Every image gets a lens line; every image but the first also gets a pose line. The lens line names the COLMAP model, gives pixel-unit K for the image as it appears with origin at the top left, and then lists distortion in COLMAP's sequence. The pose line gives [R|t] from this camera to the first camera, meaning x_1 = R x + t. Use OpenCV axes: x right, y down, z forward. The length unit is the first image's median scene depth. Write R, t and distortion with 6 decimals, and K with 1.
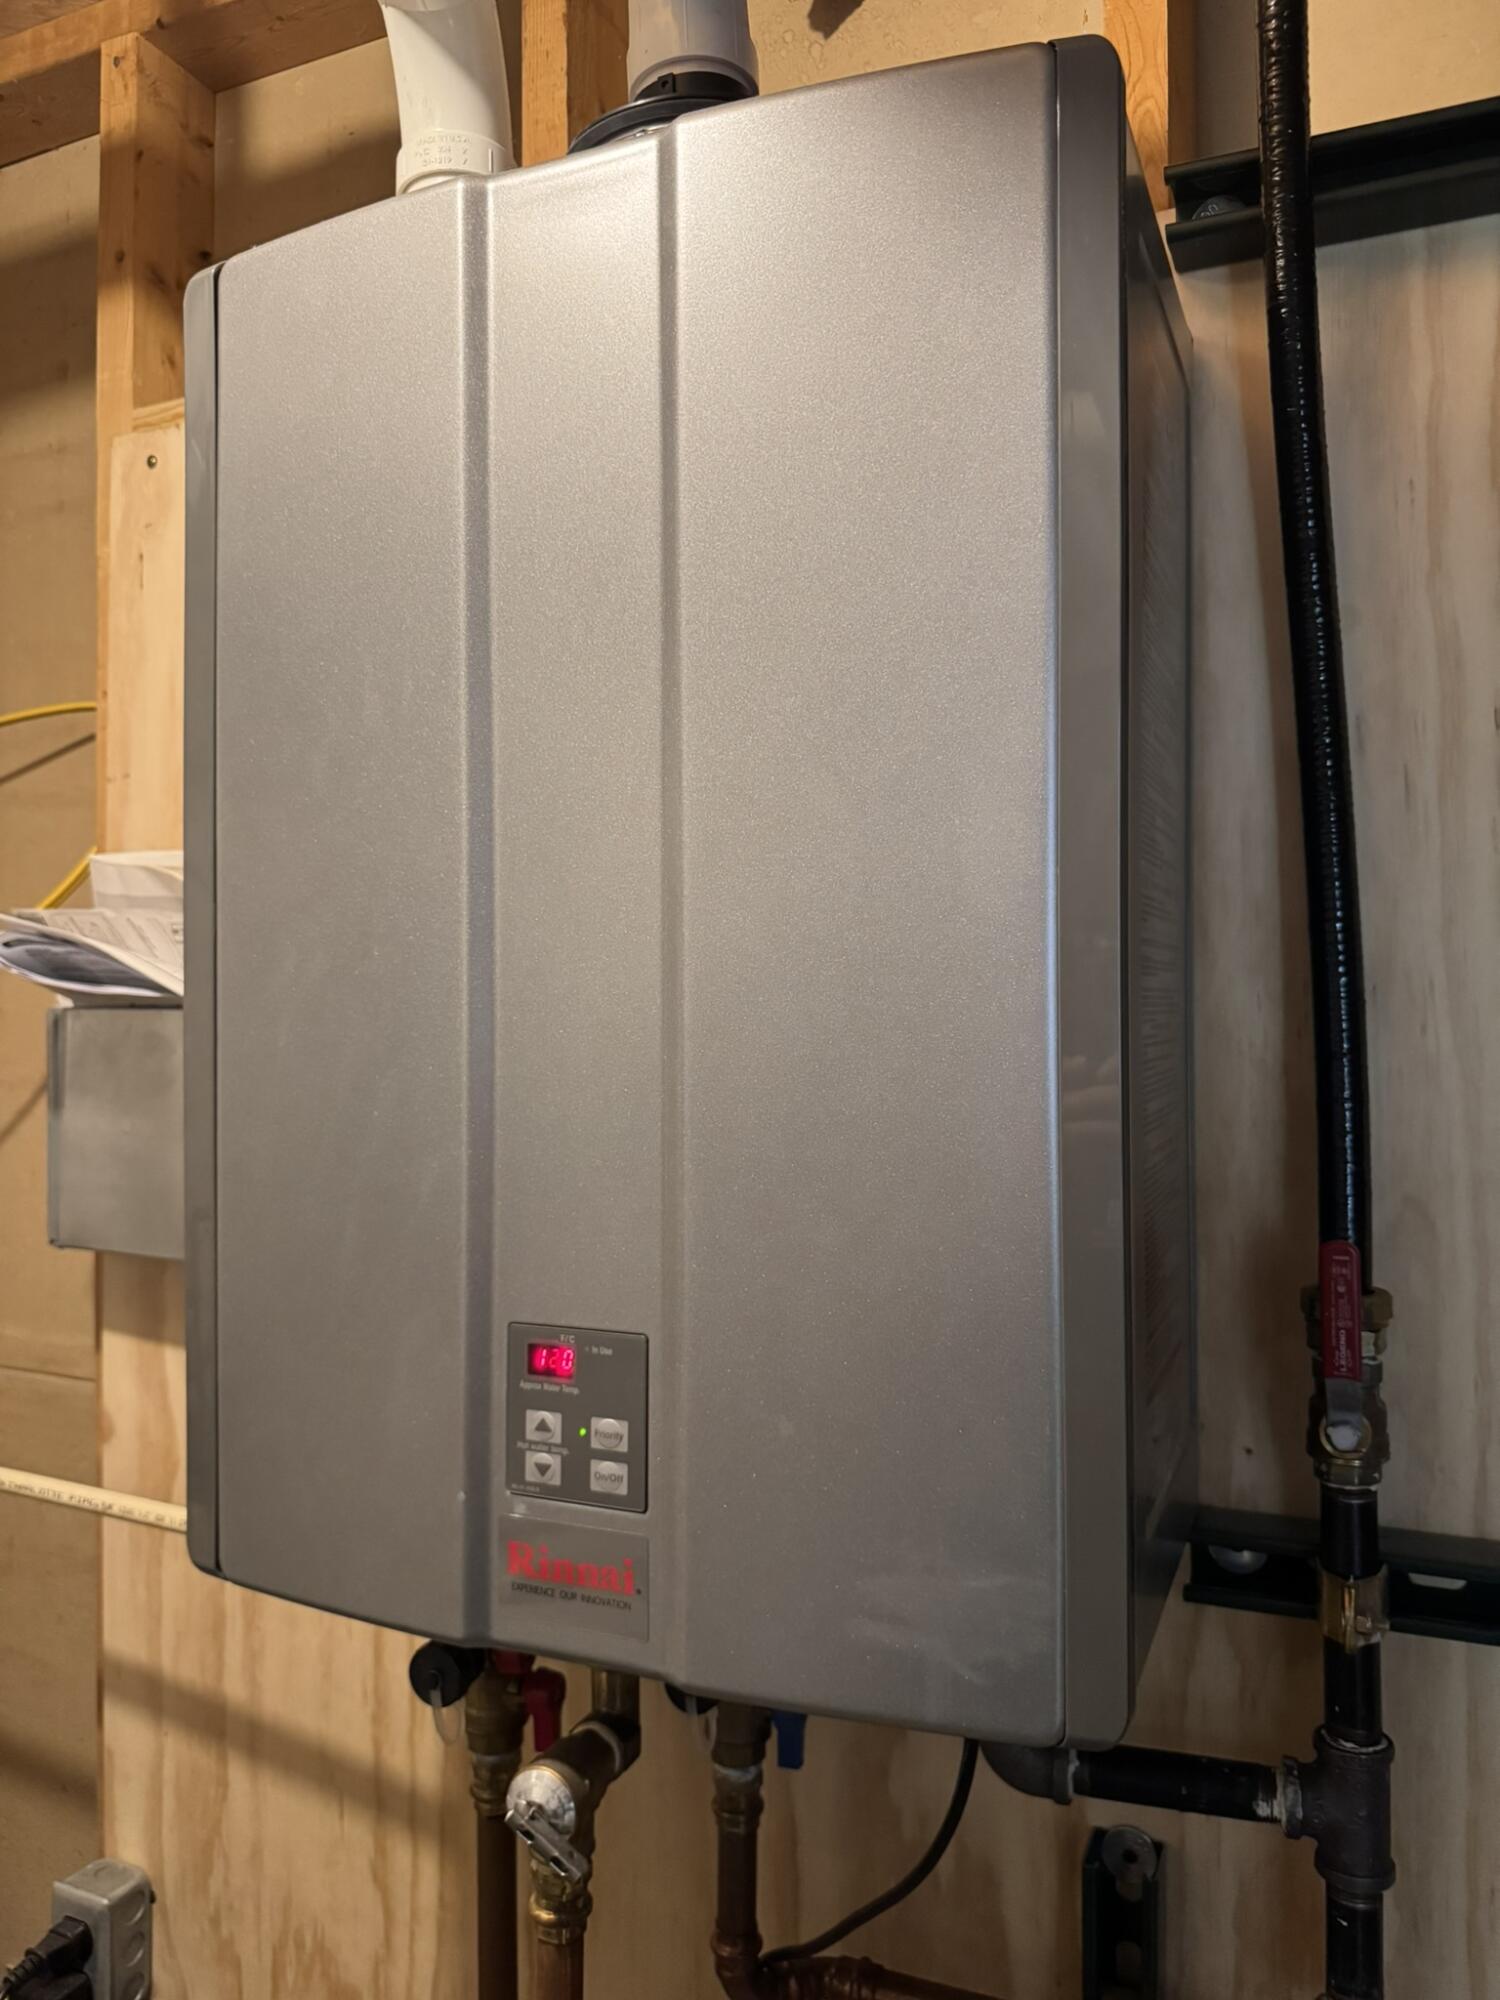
lens RADIAL K [[1409.2, 0, 750.0], [0, 1409.2, 1000.0], [0, 0, 1]] dist [0.074419, -0.110363]
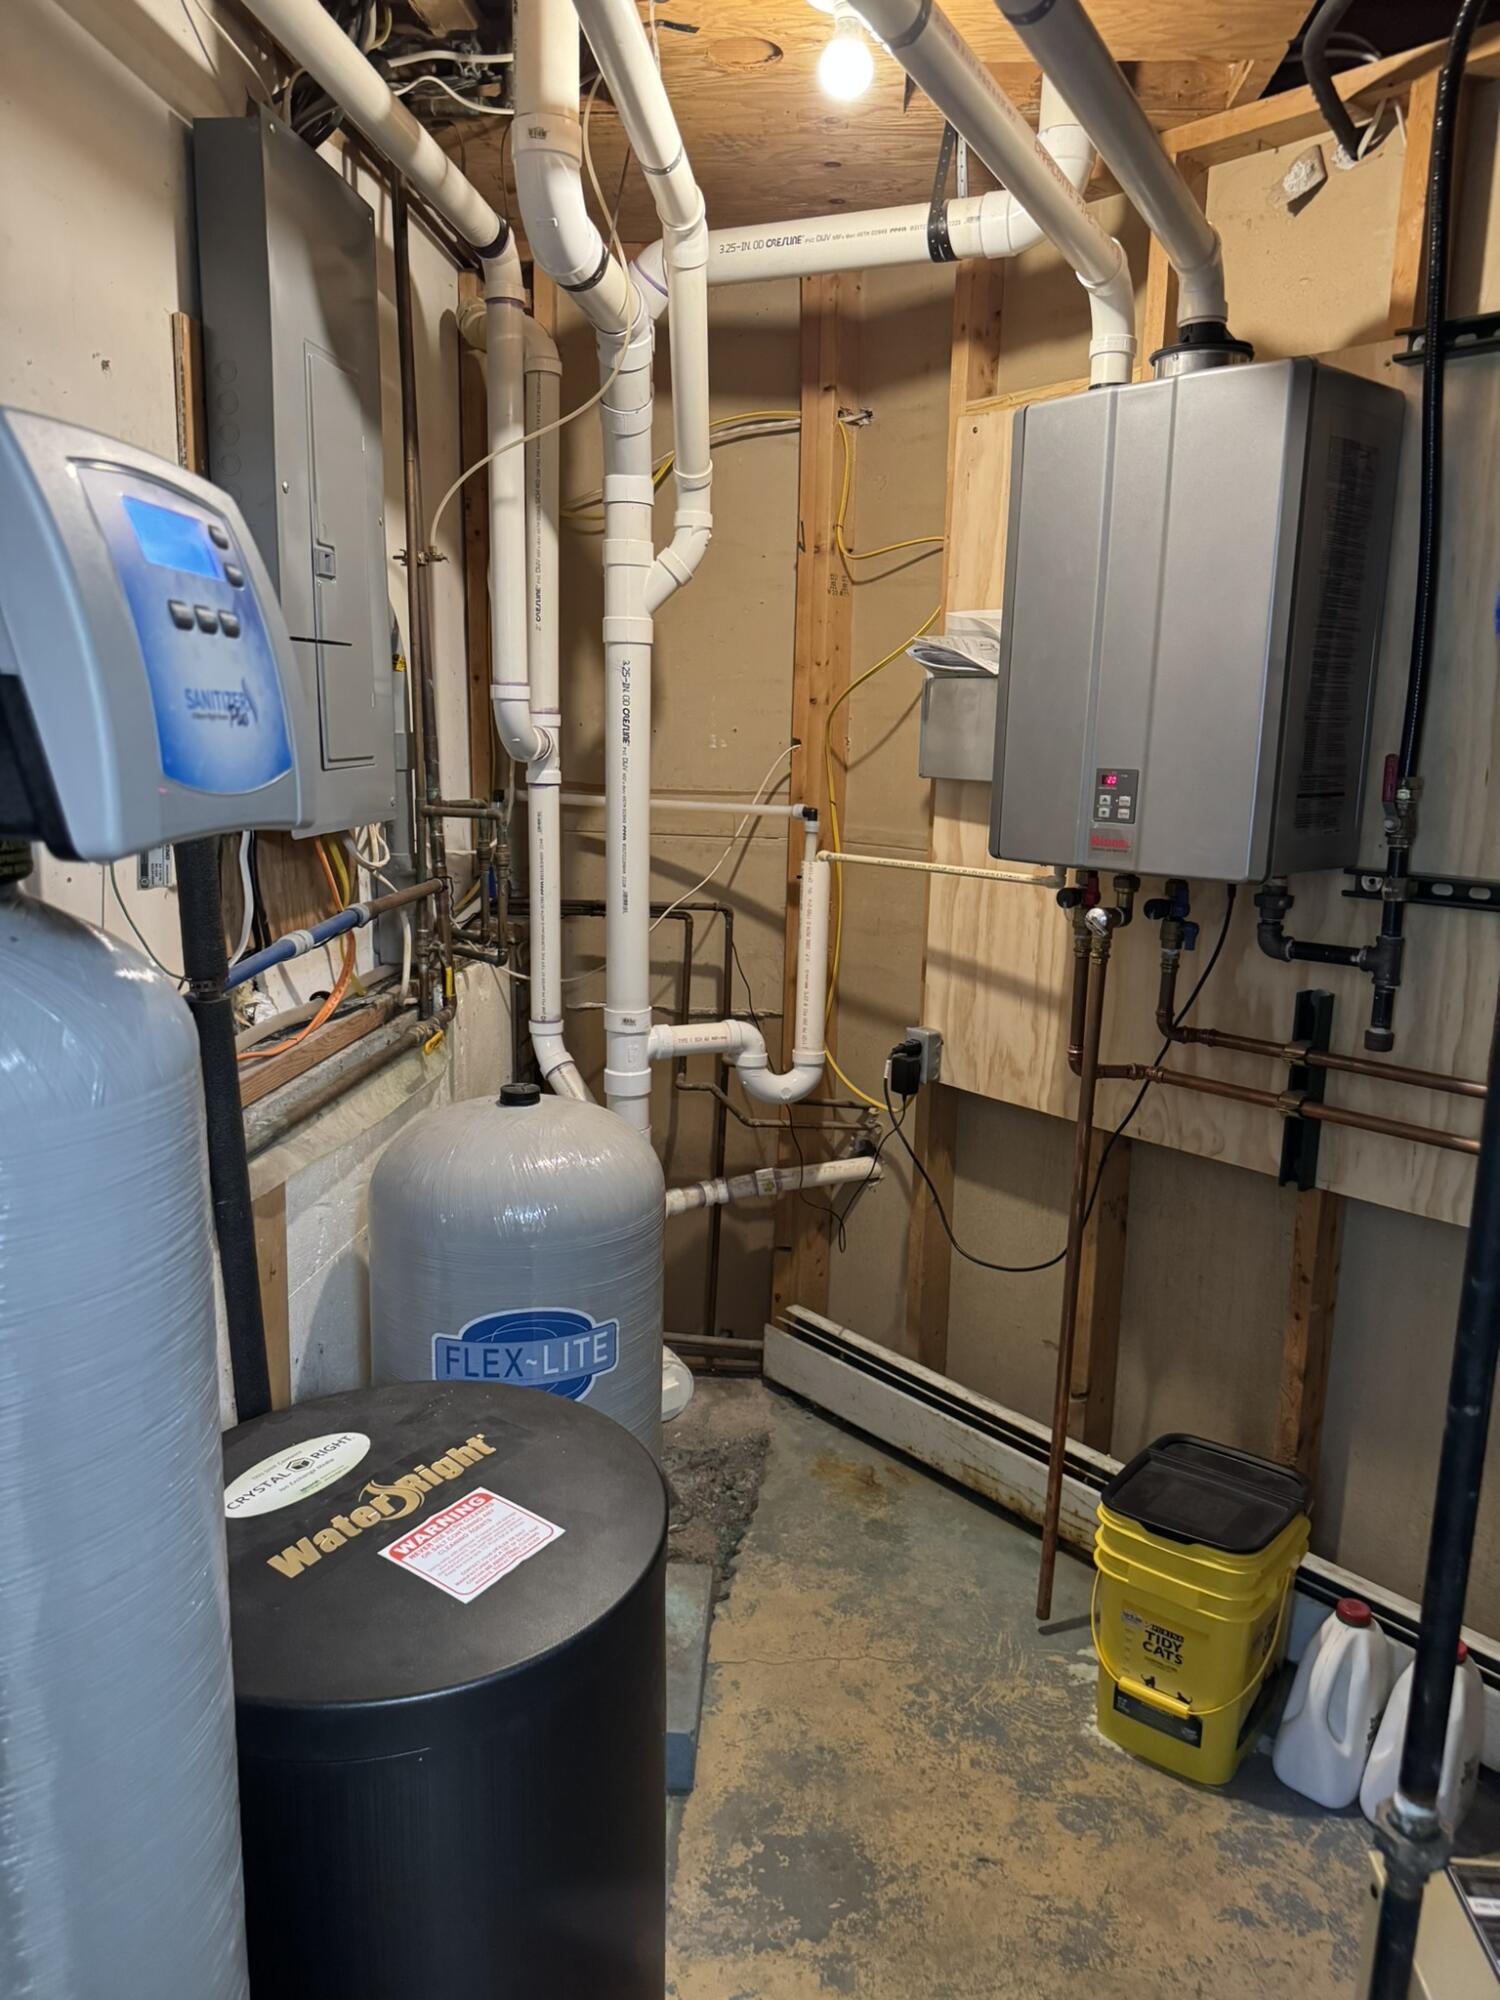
lens RADIAL K [[1409.2, 0, 750.0], [0, 1409.2, 1000.0], [0, 0, 1]] dist [0.074419, -0.110363]
pose [[0.903543, 0.105431, -0.415325, 0.329020], [-0.023426, 0.979962, 0.197801, 0.079465], [0.427857, -0.168993, 0.887908, -1.473879]]
